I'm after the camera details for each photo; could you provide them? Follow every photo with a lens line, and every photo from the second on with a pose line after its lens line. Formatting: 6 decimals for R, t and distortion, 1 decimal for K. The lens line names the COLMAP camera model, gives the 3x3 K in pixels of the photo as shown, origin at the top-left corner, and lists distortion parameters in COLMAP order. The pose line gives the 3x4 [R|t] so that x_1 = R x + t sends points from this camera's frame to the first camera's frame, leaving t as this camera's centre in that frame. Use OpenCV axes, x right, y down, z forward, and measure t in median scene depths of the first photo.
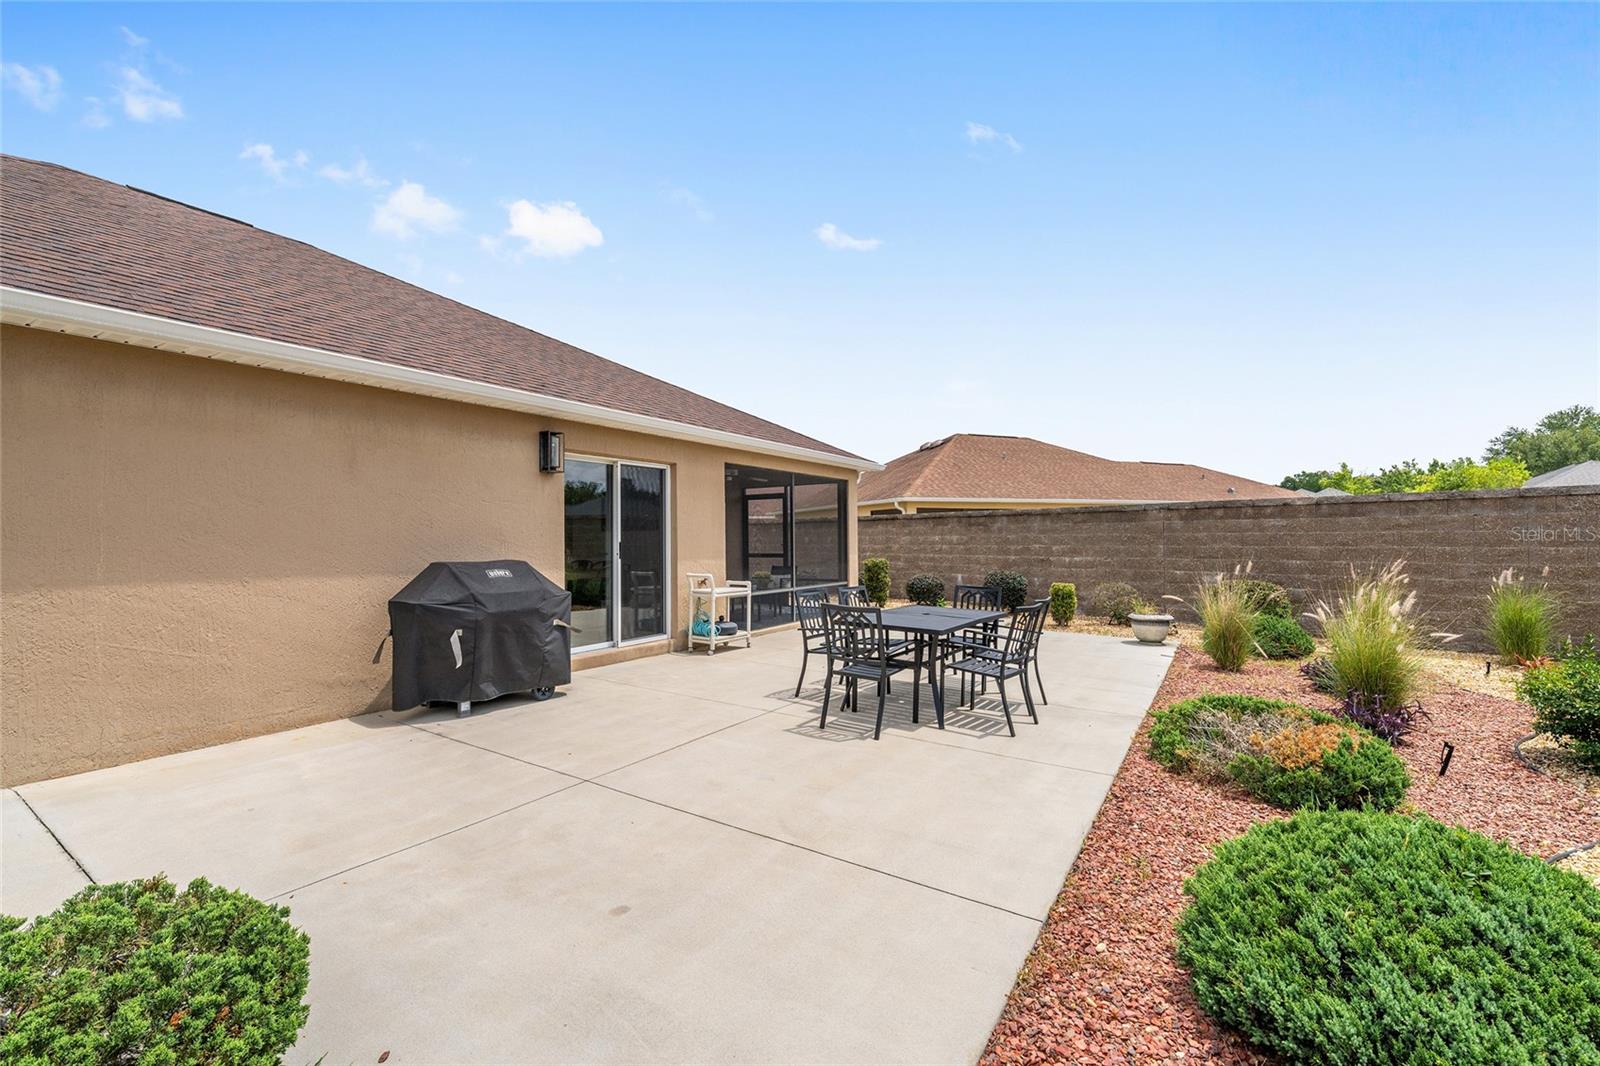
lens RADIAL K [[669.7, 0, 800.4], [0, 669.7, 533.7], [0, 0, 1]] dist [-0.001872, -0.000140]
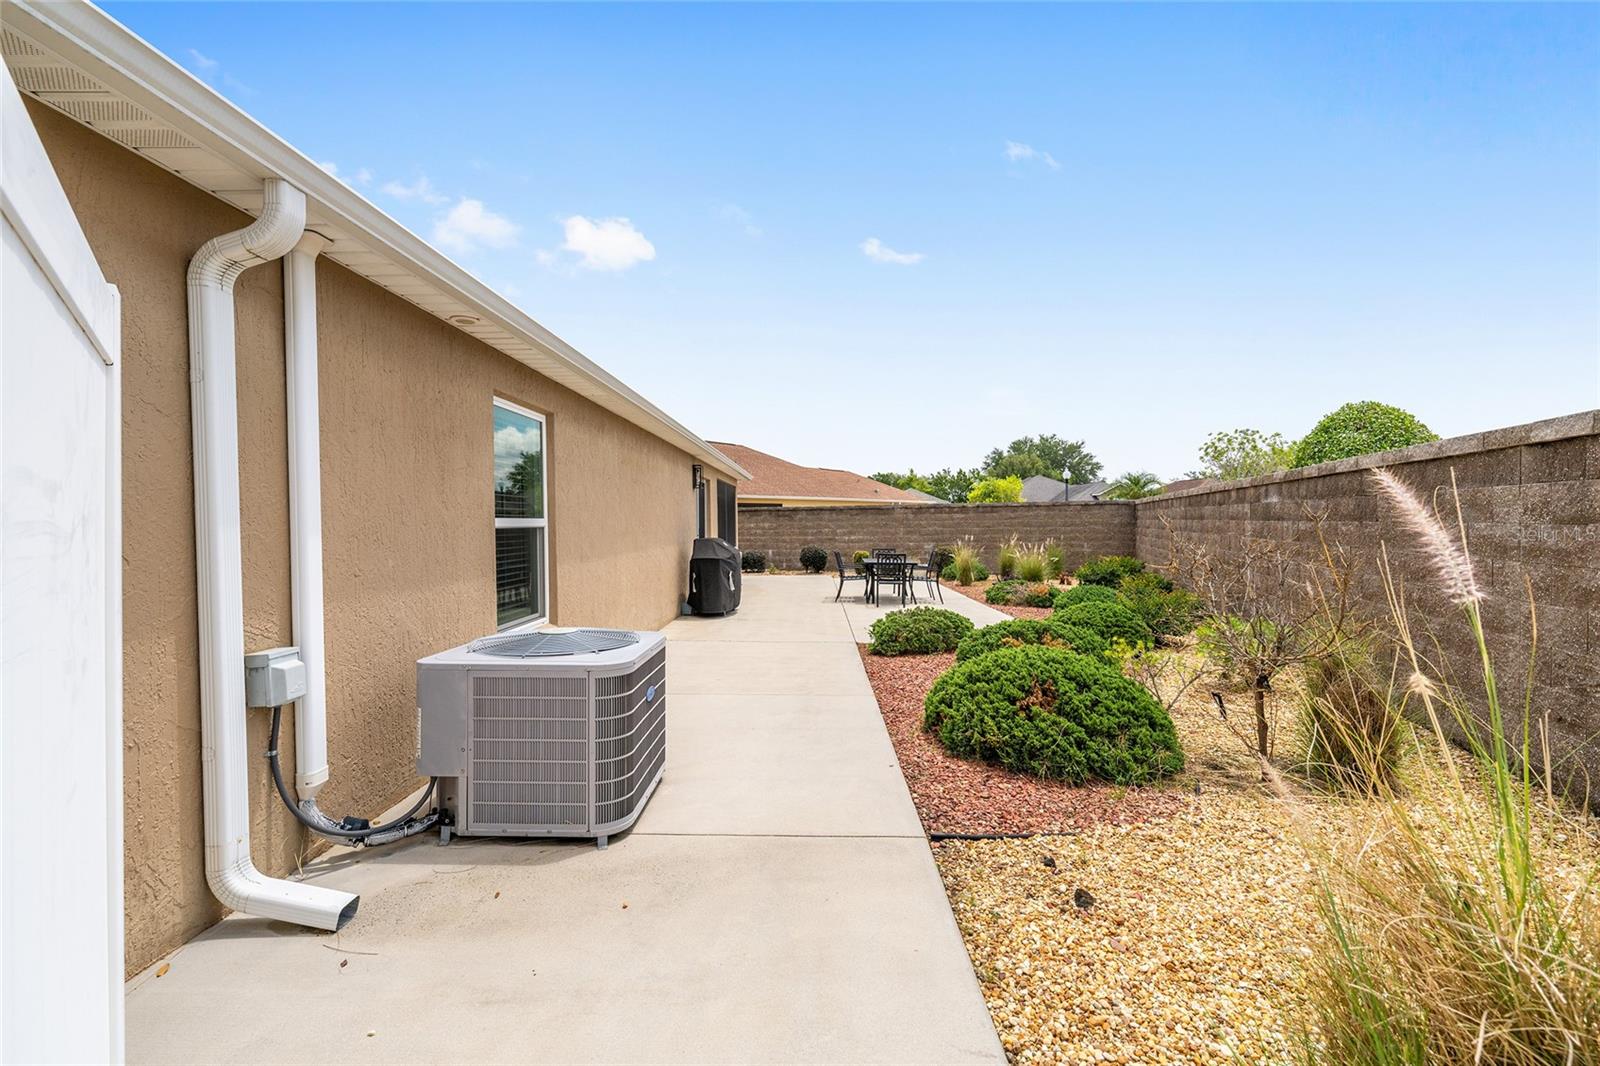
lens RADIAL K [[669.7, 0, 800.1], [0, 669.7, 531.7], [0, 0, 1]] dist [-0.001872, -0.000140]
pose [[0.854476, -0.011595, 0.519362, -0.493799], [0.003173, 0.999849, 0.017101, -0.003991], [-0.519481, -0.012964, 0.854383, -0.296940]]
